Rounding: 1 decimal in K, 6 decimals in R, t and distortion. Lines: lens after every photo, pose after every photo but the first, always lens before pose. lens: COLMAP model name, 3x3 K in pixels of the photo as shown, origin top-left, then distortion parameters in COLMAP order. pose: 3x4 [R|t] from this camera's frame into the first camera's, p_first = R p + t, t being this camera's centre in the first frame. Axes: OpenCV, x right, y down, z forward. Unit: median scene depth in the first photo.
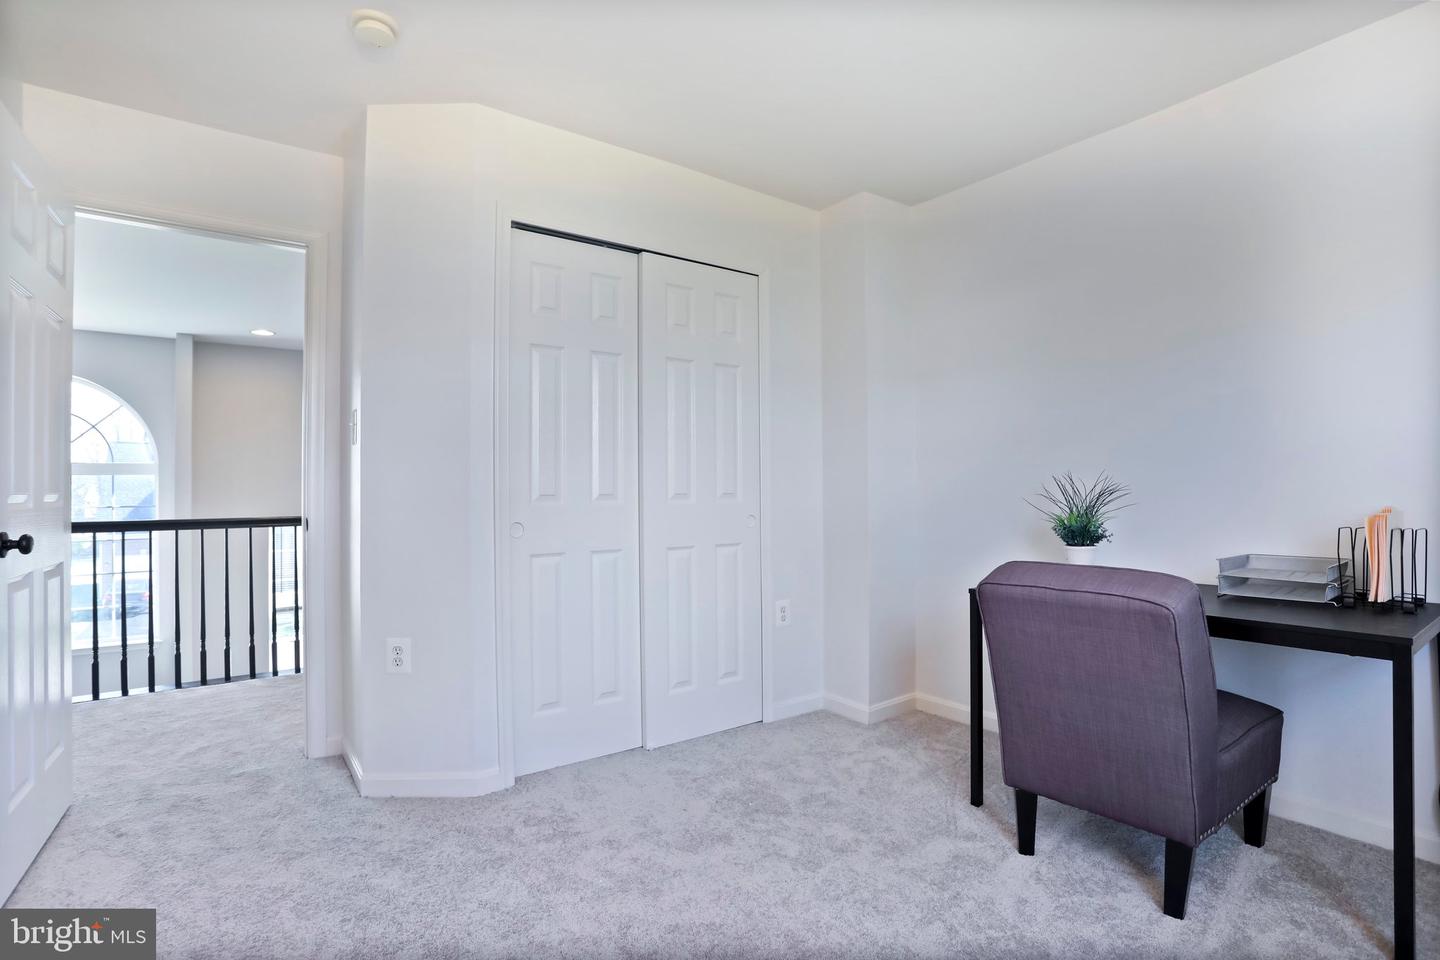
lens RADIAL K [[722.0, 0, 720.0], [0, 722.0, 480.0], [0, 0, 1]] dist [0.000016, -0.000147]
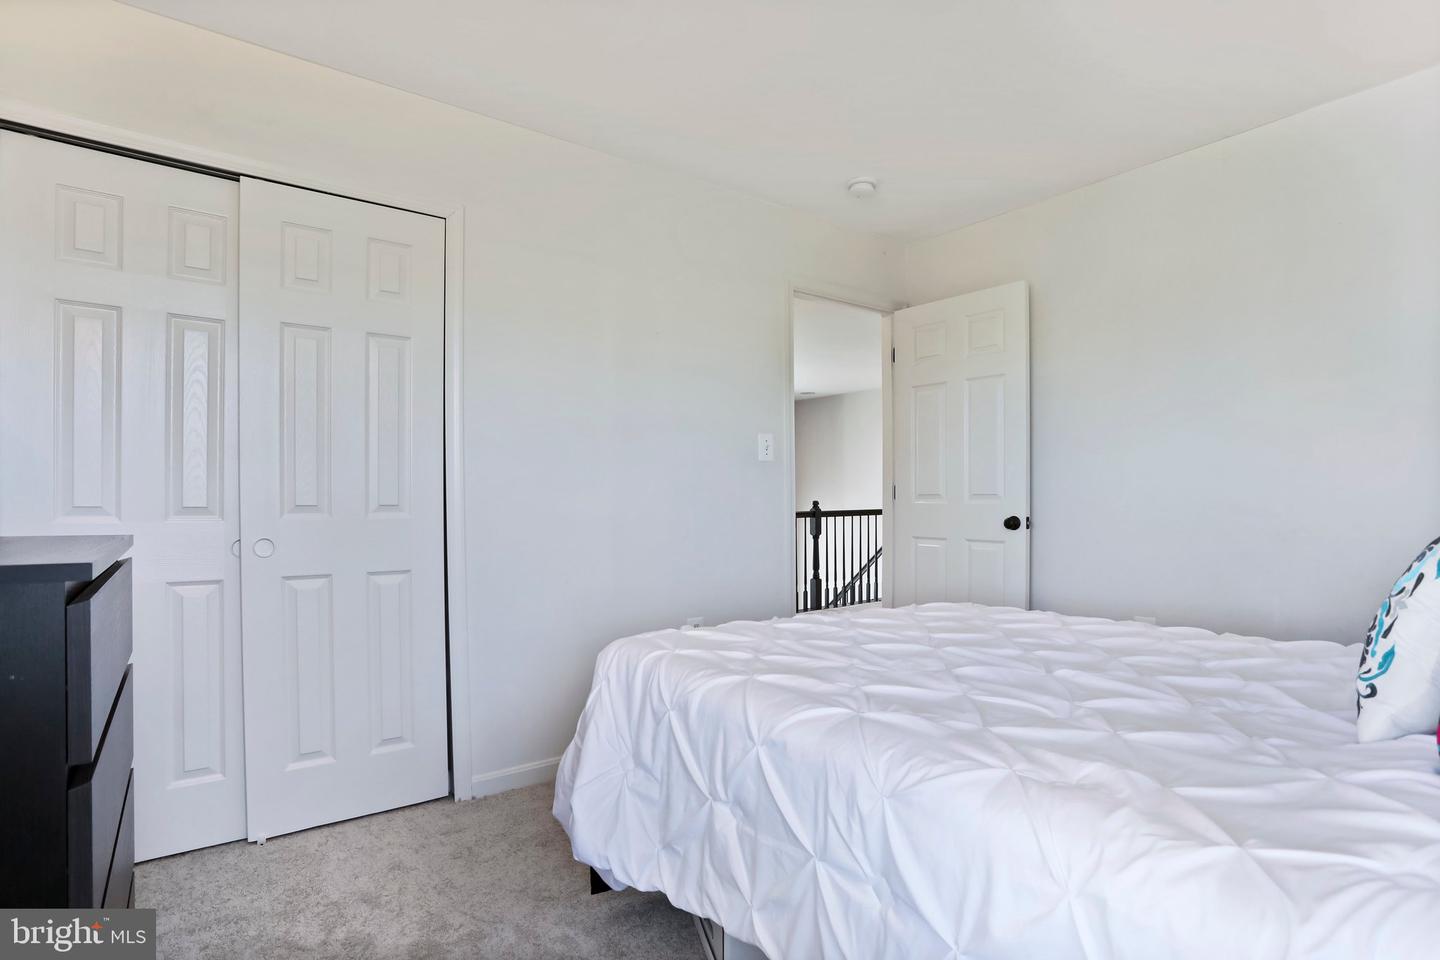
lens RADIAL K [[730.3, 0, 724.6], [0, 730.3, 504.3], [0, 0, 1]] dist [-0.000349, 0.000100]
pose [[0.999690, 0.003025, 0.024711, 0.299094], [-0.003508, 0.999803, 0.019529, 0.001311], [-0.024647, -0.019610, 0.999504, 0.186369]]
